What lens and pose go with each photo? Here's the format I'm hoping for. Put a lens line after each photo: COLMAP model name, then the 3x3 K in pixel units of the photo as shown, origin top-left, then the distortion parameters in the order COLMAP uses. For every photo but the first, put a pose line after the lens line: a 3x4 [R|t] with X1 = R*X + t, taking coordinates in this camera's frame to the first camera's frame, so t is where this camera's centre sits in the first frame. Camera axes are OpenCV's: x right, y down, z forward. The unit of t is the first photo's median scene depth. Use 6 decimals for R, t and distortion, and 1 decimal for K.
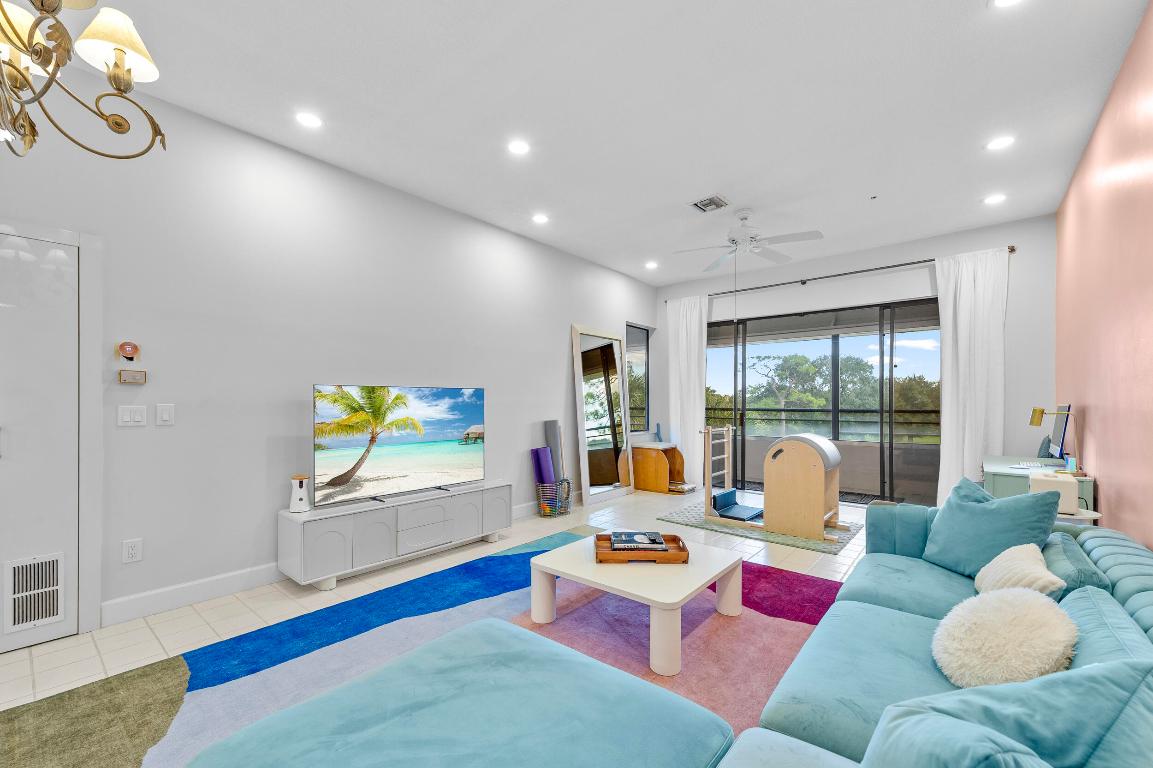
lens RADIAL K [[465.2, 0, 561.7], [0, 465.2, 408.4], [0, 0, 1]] dist [0.009543, -0.001676]
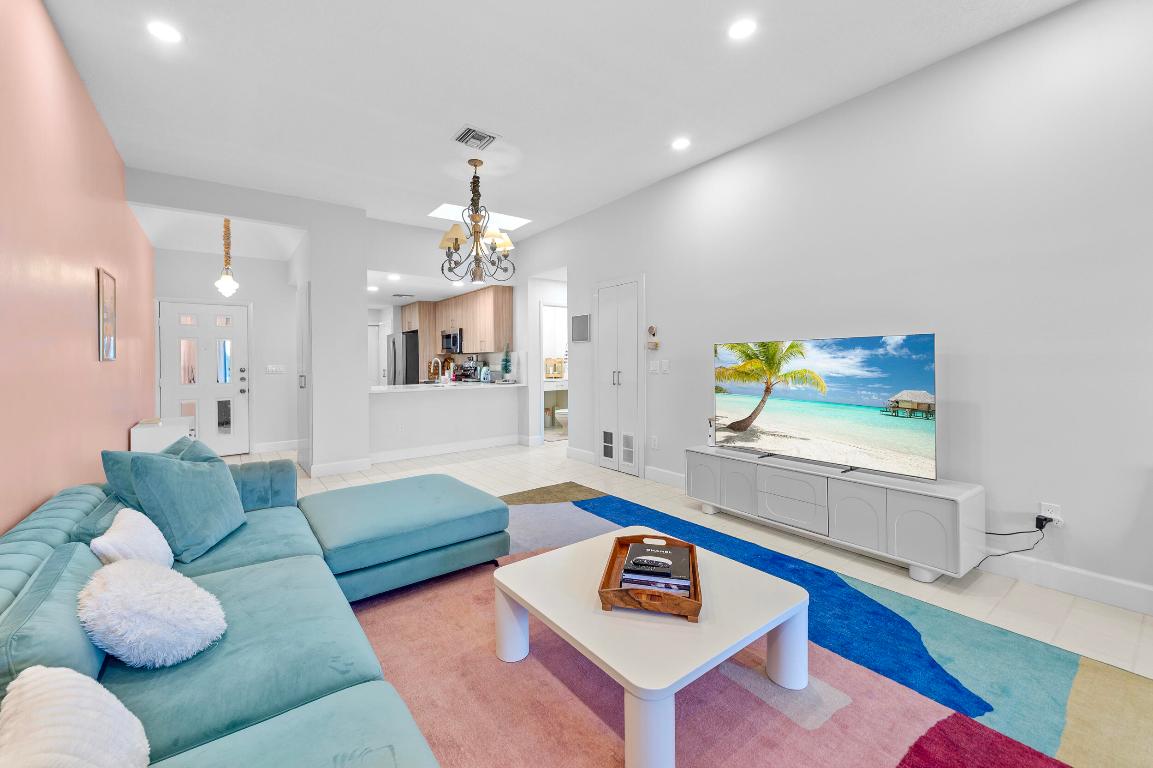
lens RADIAL K [[465.2, 0, 561.3], [0, 465.2, 362.4], [0, 0, 1]] dist [0.009543, -0.001676]
pose [[-0.232535, 0.006819, -0.972564, 0.576639], [0.002210, 0.999977, 0.006483, -0.005688], [0.972585, -0.000642, -0.232545, 0.706543]]
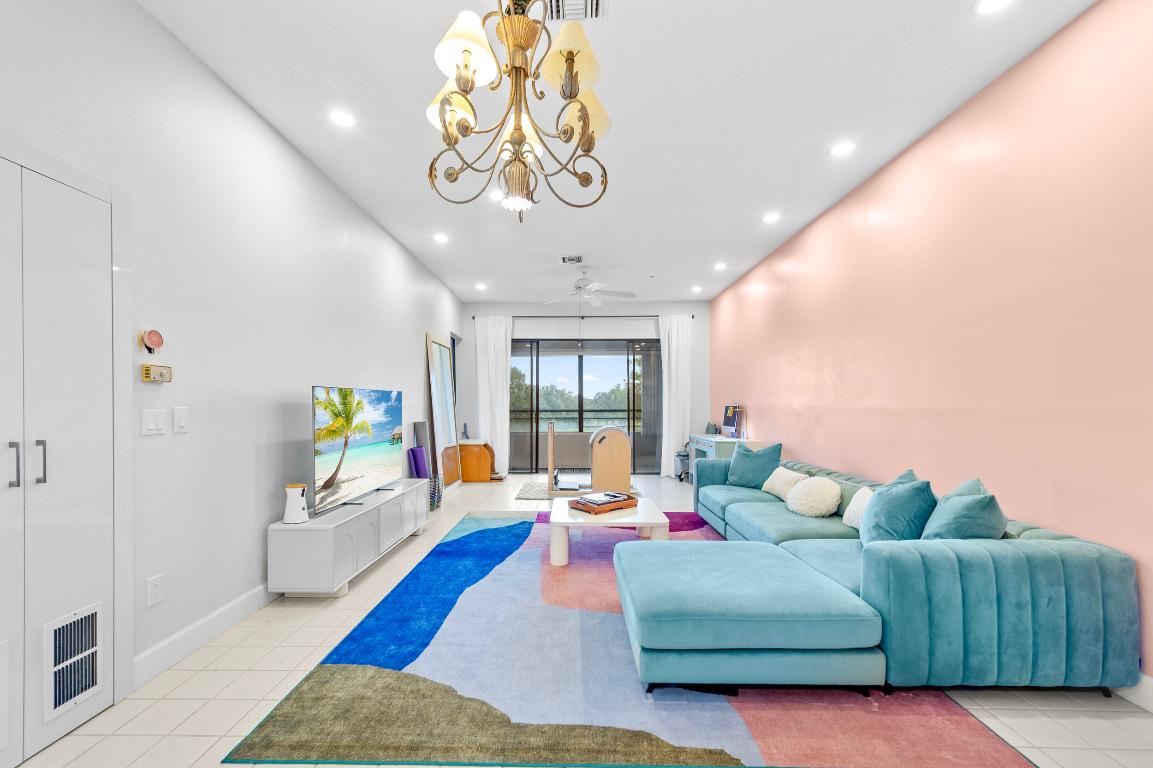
lens RADIAL K [[465.2, 0, 561.0], [0, 465.2, 416.0], [0, 0, 1]] dist [0.009543, -0.001676]
pose [[0.775931, -0.016498, 0.630602, -0.585111], [0.009958, 0.999854, 0.013906, 0.001088], [-0.630739, -0.004511, 0.775982, -0.038543]]
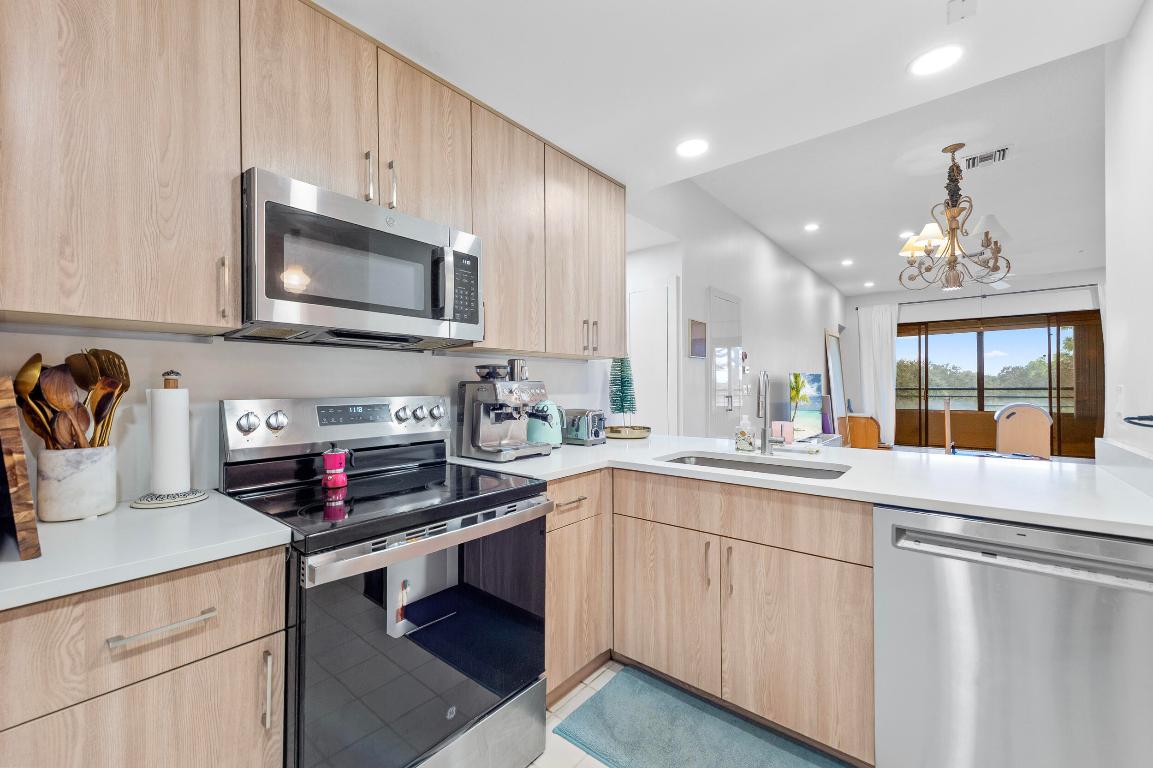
lens RADIAL K [[465.2, 0, 570.2], [0, 465.2, 384.8], [0, 0, 1]] dist [0.009543, -0.001676]
pose [[0.999909, -0.005277, 0.012425, -1.069032], [0.005456, 0.999881, -0.014421, 0.010146], [-0.012348, 0.014487, 0.999819, -0.549970]]
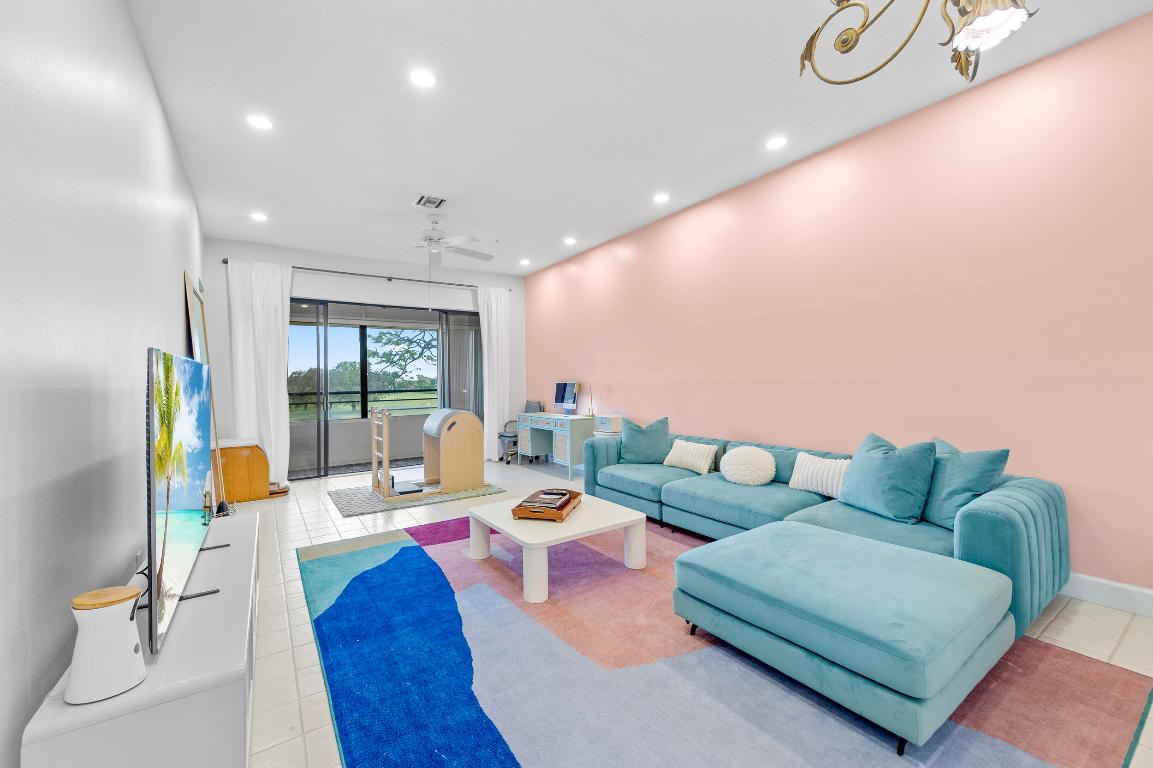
lens RADIAL K [[465.2, 0, 555.7], [0, 465.2, 372.5], [0, 0, 1]] dist [0.009543, -0.001676]
pose [[0.285953, 0.012110, 0.958167, -0.652896], [0.031835, 0.999248, -0.022130, -0.006333], [-0.957715, 0.036831, 0.285353, 0.435381]]
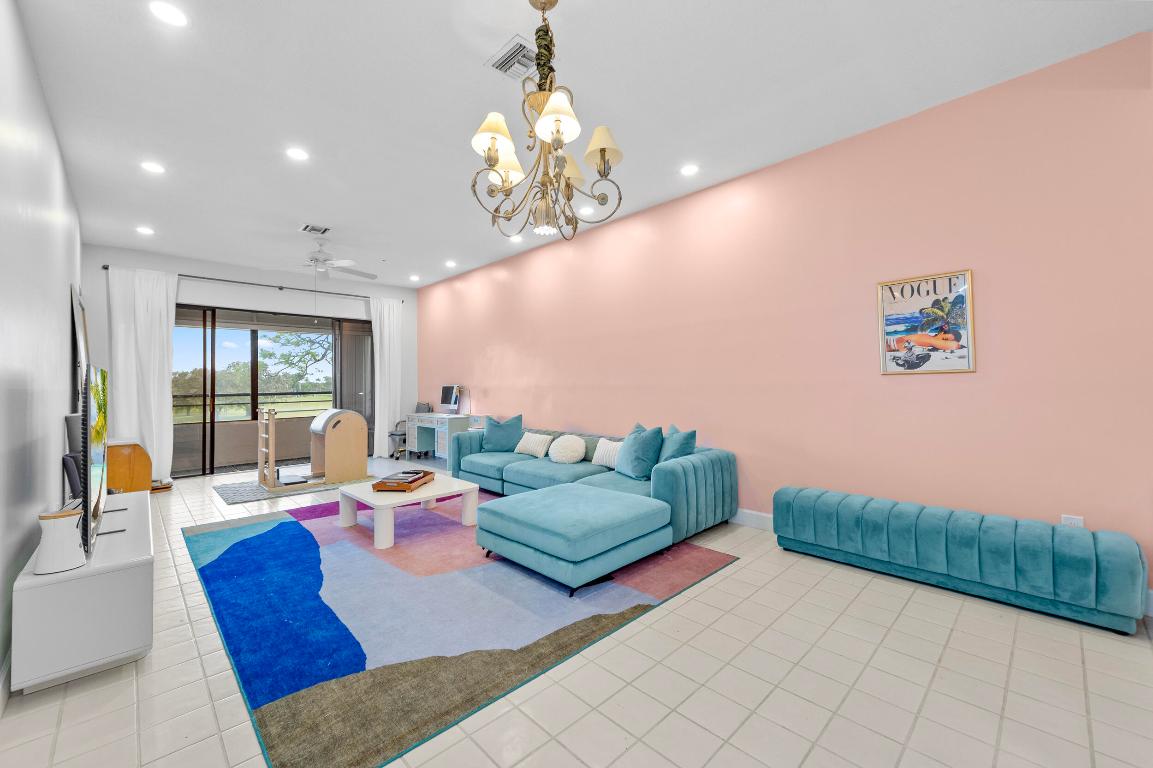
lens RADIAL K [[465.2, 0, 560.9], [0, 465.2, 373.6], [0, 0, 1]] dist [0.009543, -0.001676]
pose [[0.109719, 0.019212, 0.993777, -0.879129], [0.025476, 0.999430, -0.022134, -0.003486], [-0.993636, 0.027746, 0.109167, 0.220482]]
